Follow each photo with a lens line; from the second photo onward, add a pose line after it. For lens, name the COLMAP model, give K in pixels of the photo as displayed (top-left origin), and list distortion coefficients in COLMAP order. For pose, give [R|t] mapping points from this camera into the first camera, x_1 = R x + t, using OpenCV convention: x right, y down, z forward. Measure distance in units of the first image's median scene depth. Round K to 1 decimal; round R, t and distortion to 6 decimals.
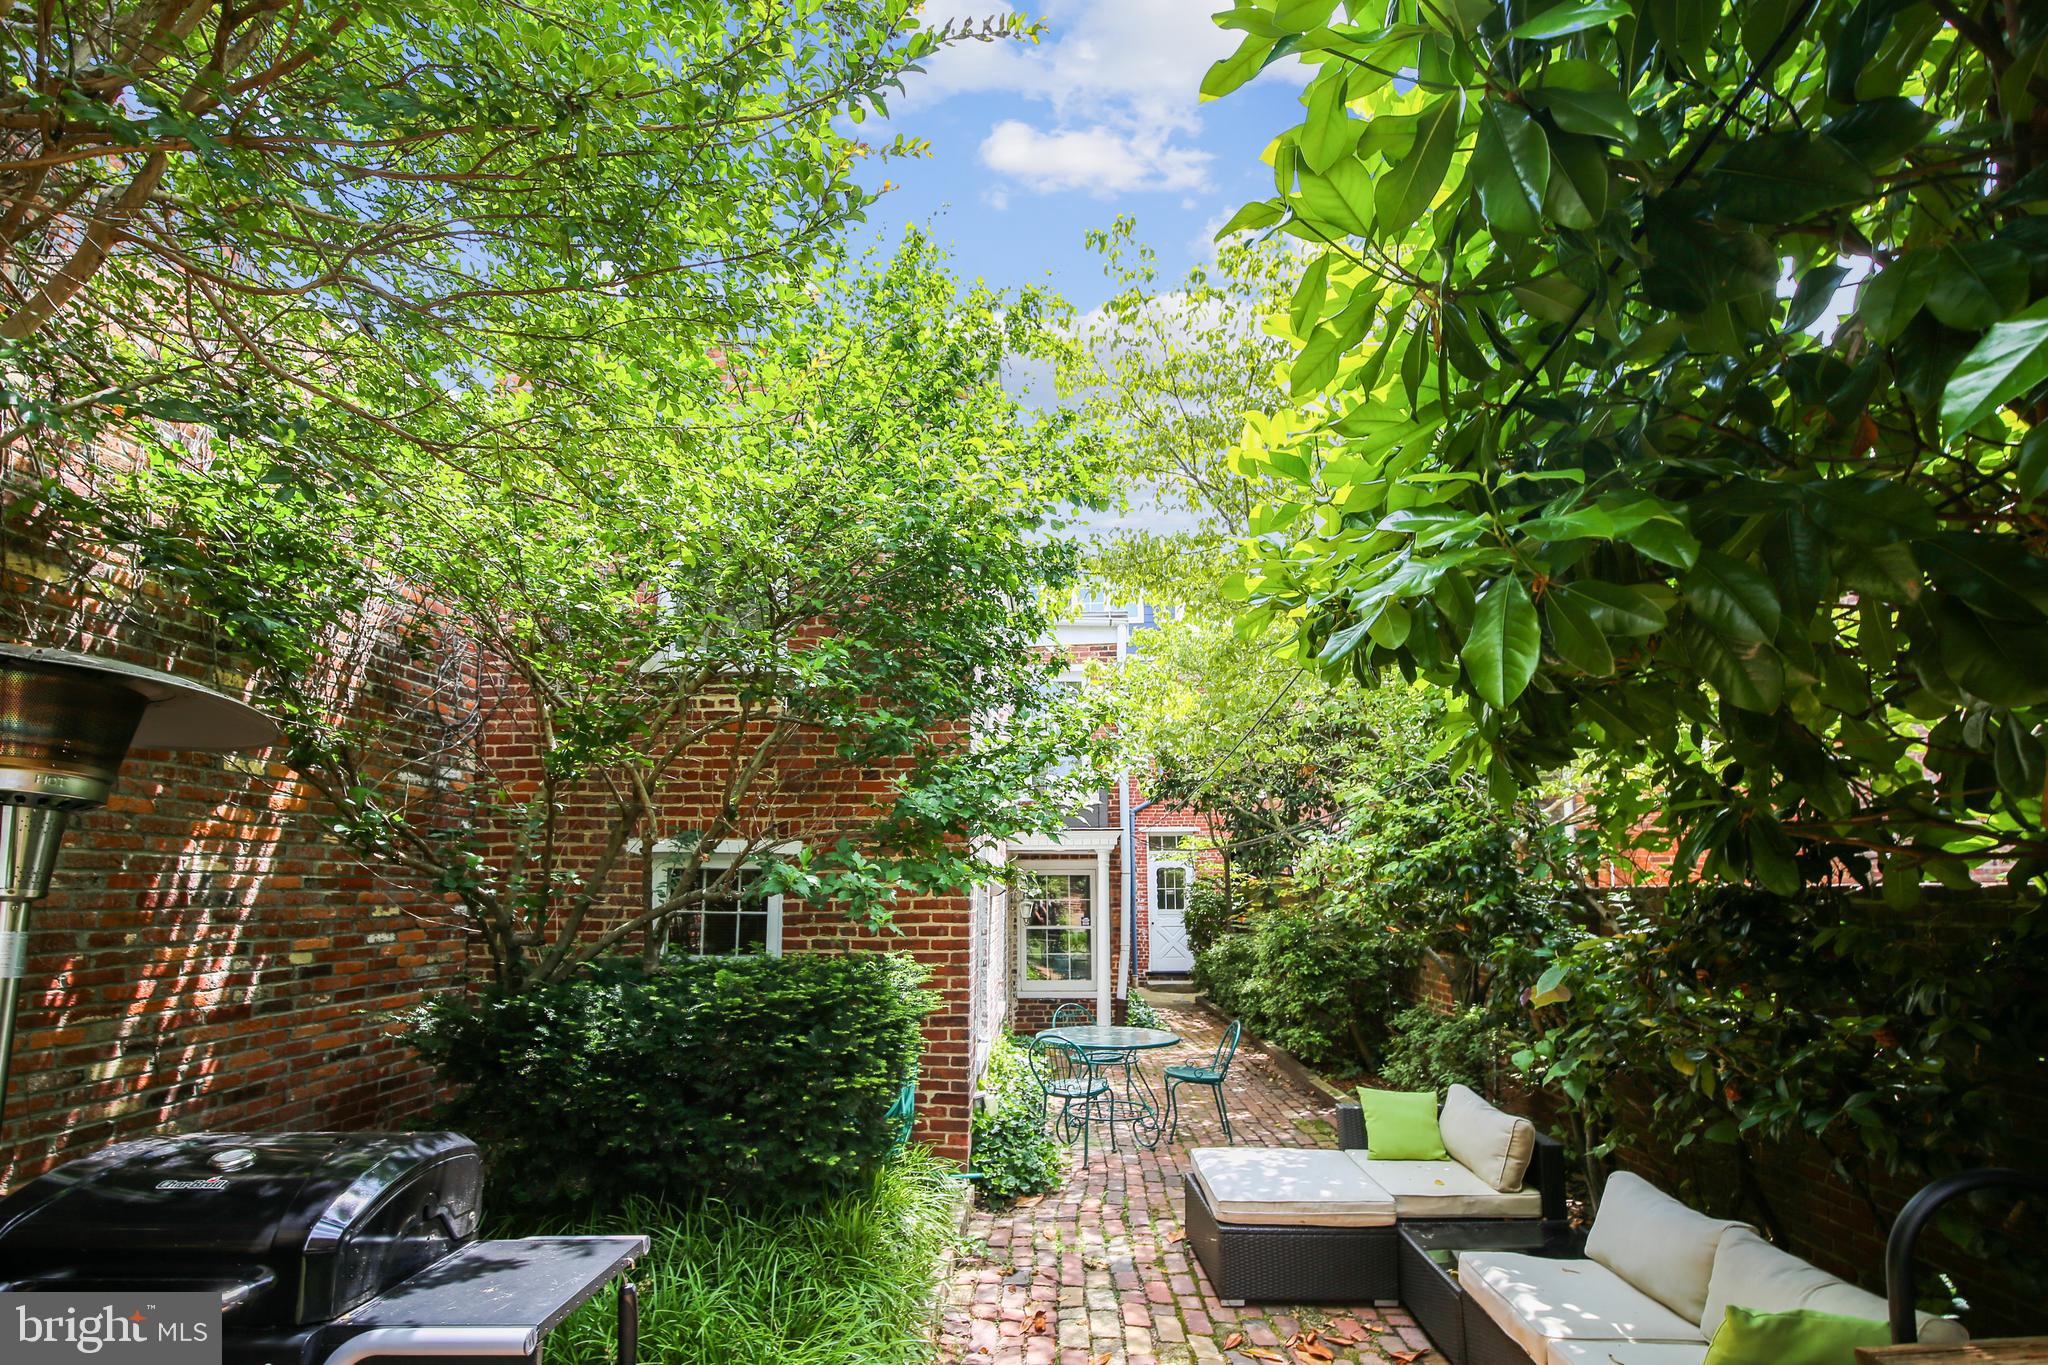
lens RADIAL K [[943.8, 0, 1019.9], [0, 943.8, 784.9], [0, 0, 1]] dist [0.005210, -0.000248]
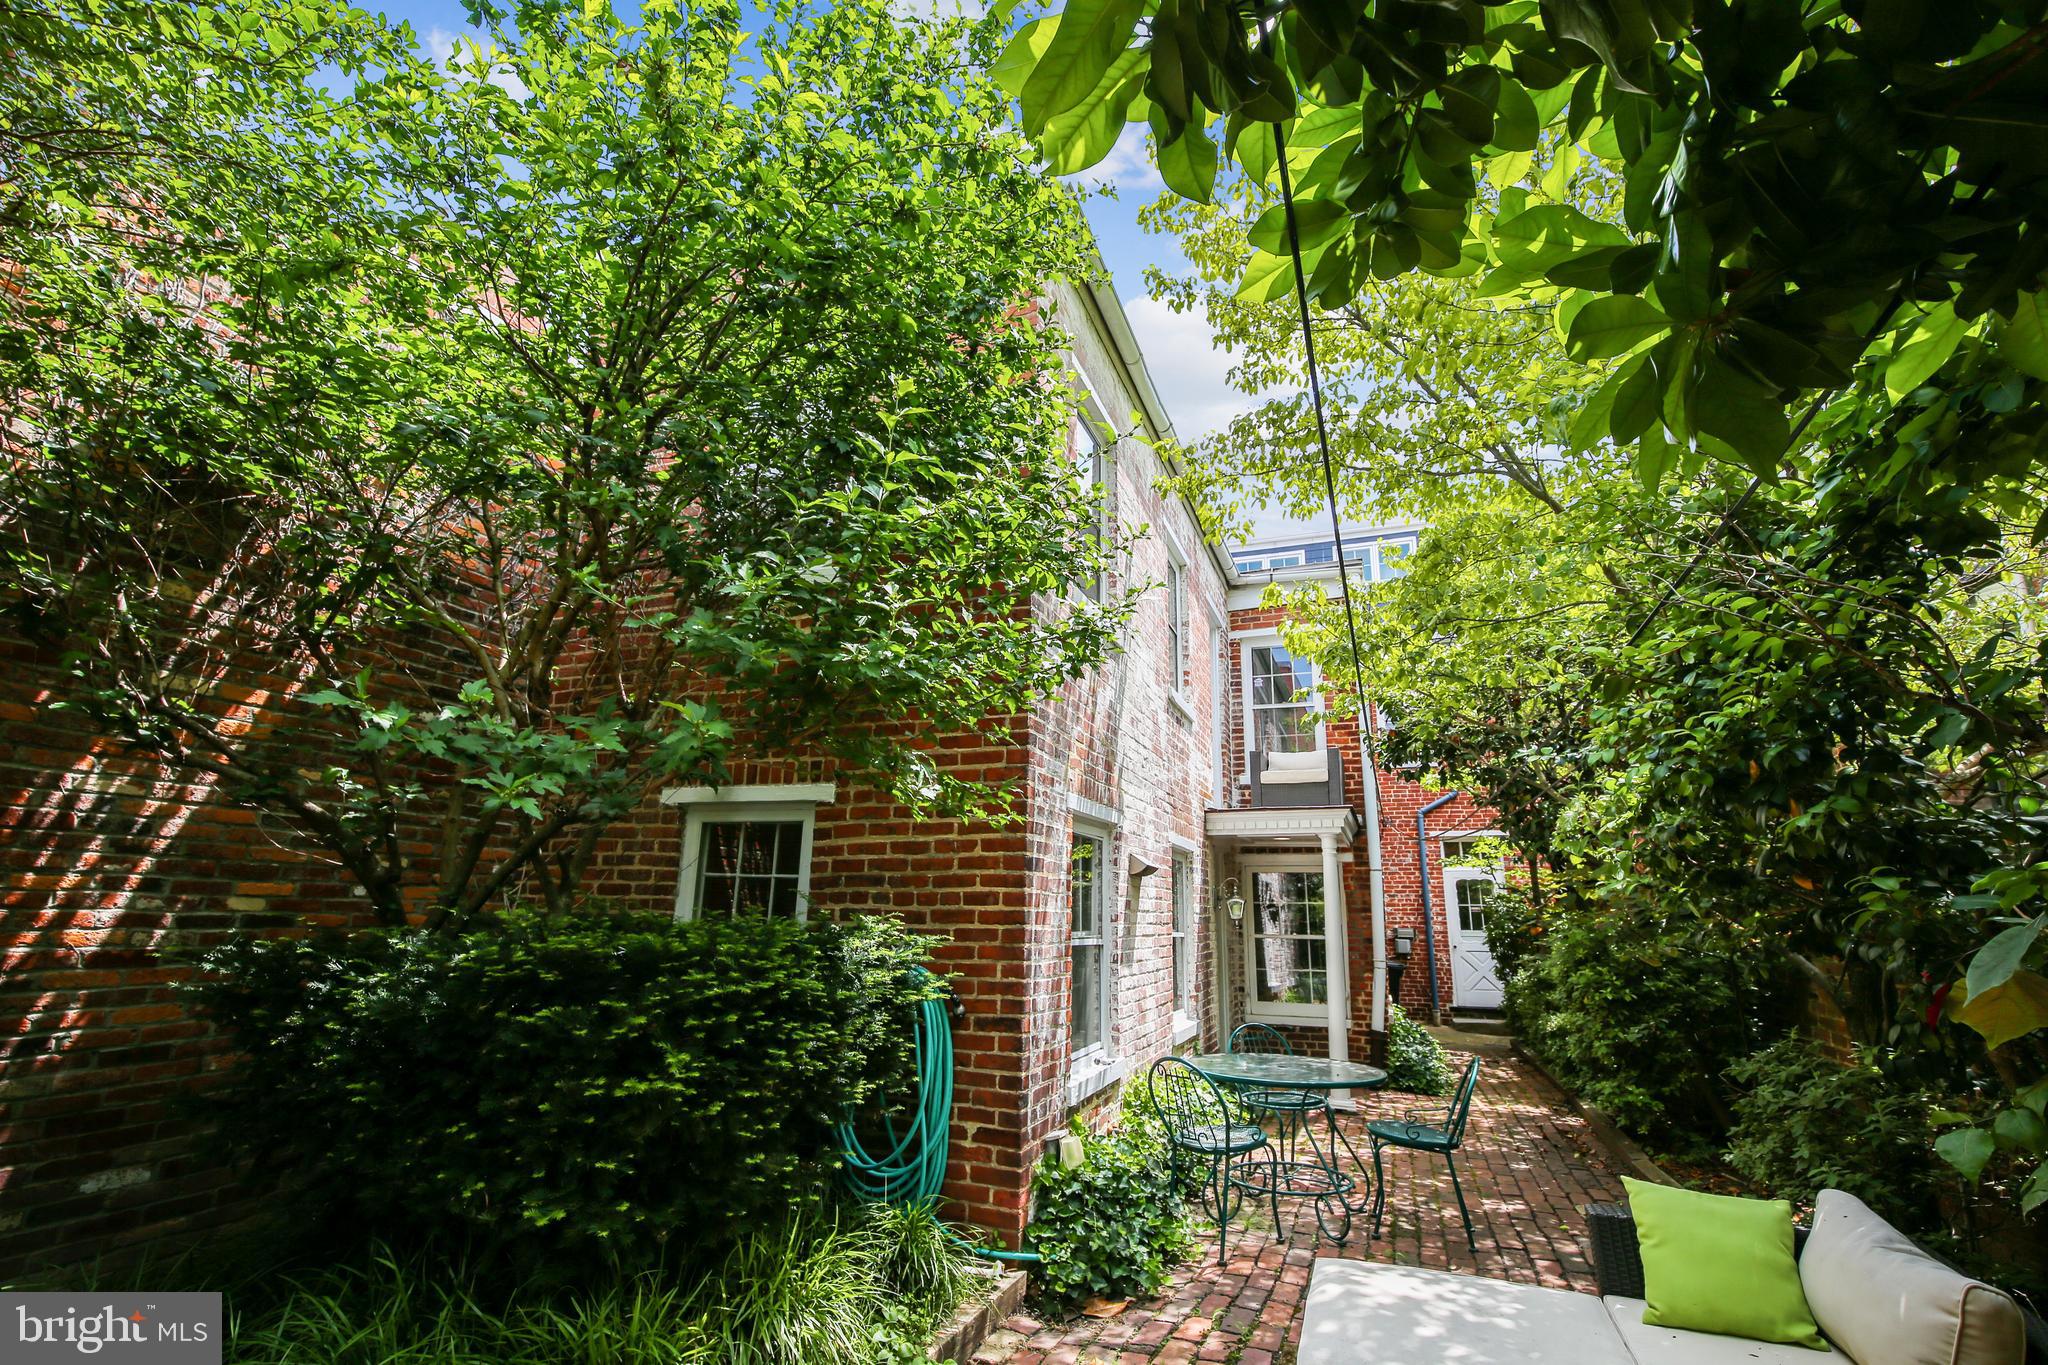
lens RADIAL K [[943.8, 0, 1029.9], [0, 943.8, 679.0], [0, 0, 1]] dist [0.005210, -0.000248]
pose [[0.954292, -0.054967, -0.293778, 0.182286], [0.015193, 0.990593, -0.135993, 0.088590], [0.298490, 0.125314, 0.946150, 0.293299]]
